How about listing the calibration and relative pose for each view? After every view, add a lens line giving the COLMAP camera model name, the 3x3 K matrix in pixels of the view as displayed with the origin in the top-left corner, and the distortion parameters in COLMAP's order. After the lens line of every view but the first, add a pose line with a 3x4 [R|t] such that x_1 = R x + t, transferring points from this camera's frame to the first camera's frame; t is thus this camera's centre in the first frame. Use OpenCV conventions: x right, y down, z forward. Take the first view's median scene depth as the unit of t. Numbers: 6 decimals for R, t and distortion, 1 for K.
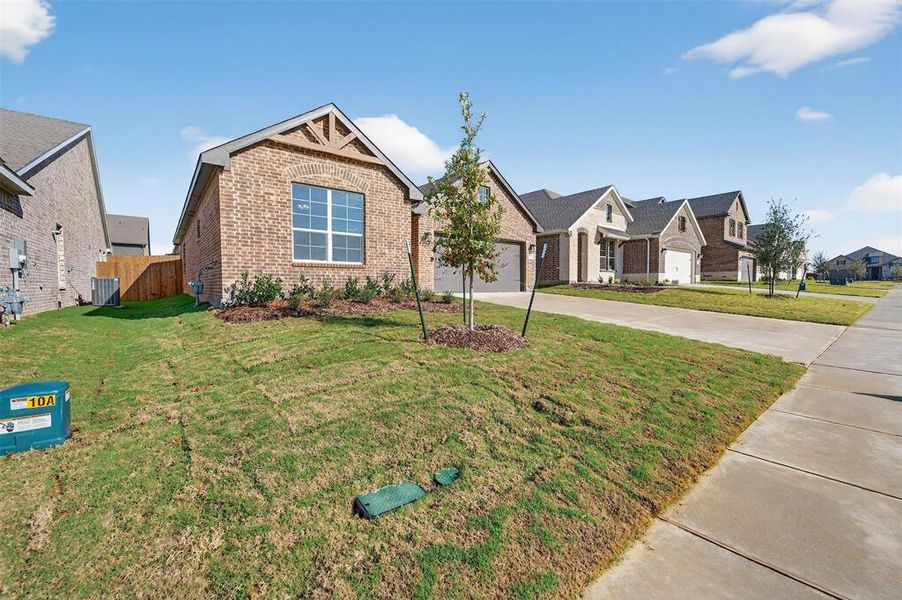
lens RADIAL K [[370.9, 0, 454.0], [0, 370.9, 296.5], [0, 0, 1]] dist [0.003428, 0.000411]
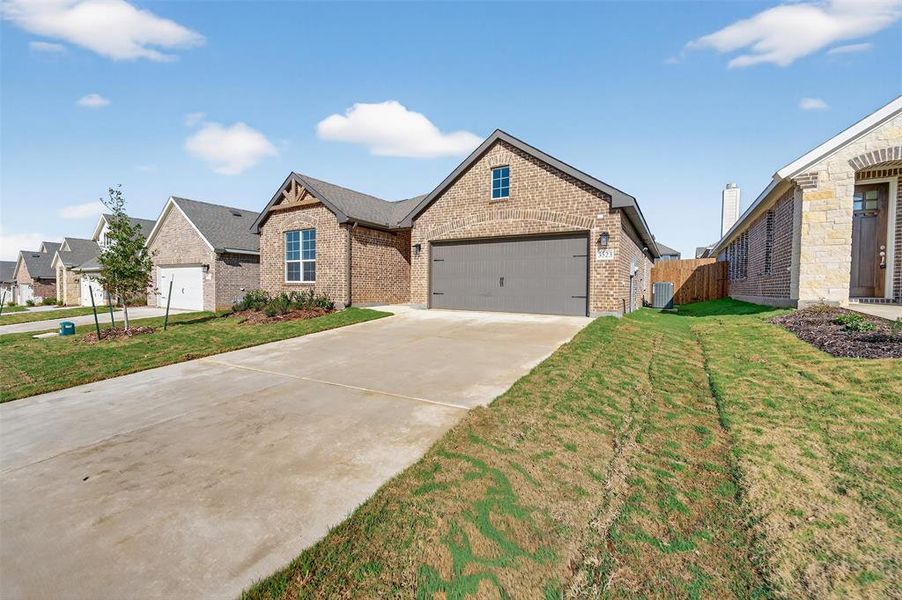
lens RADIAL K [[370.9, 0, 447.3], [0, 370.9, 297.7], [0, 0, 1]] dist [0.003428, 0.000411]
pose [[0.313823, 0.031073, -0.948973, 1.144535], [-0.038766, 0.999050, 0.019892, -0.079170], [0.948690, 0.030545, 0.314730, 1.045547]]
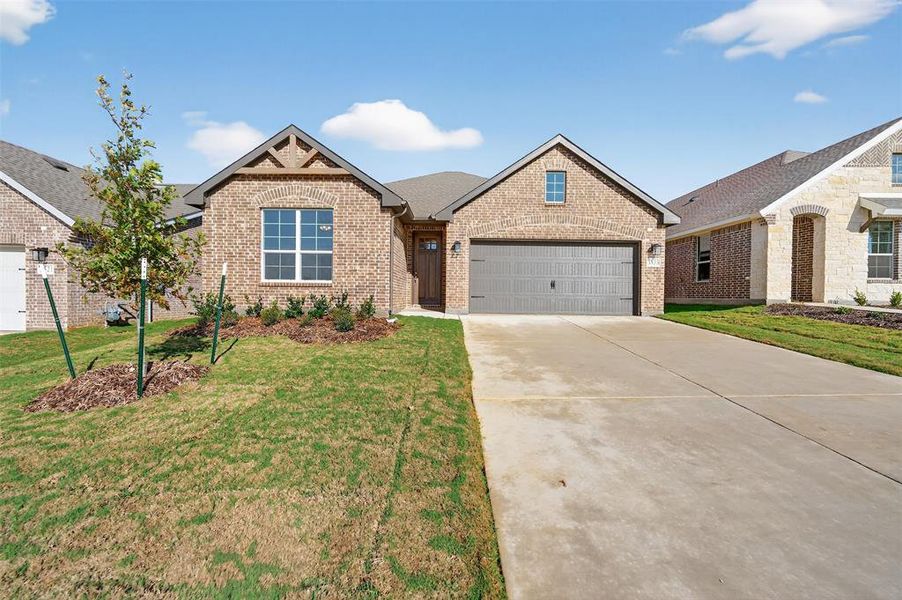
lens RADIAL K [[370.9, 0, 452.7], [0, 370.9, 300.9], [0, 0, 1]] dist [0.003428, 0.000411]
pose [[0.769078, 0.018433, -0.638890, 0.613115], [-0.030752, 0.999494, -0.008181, -0.042215], [0.638415, 0.025939, 0.769255, 0.475057]]
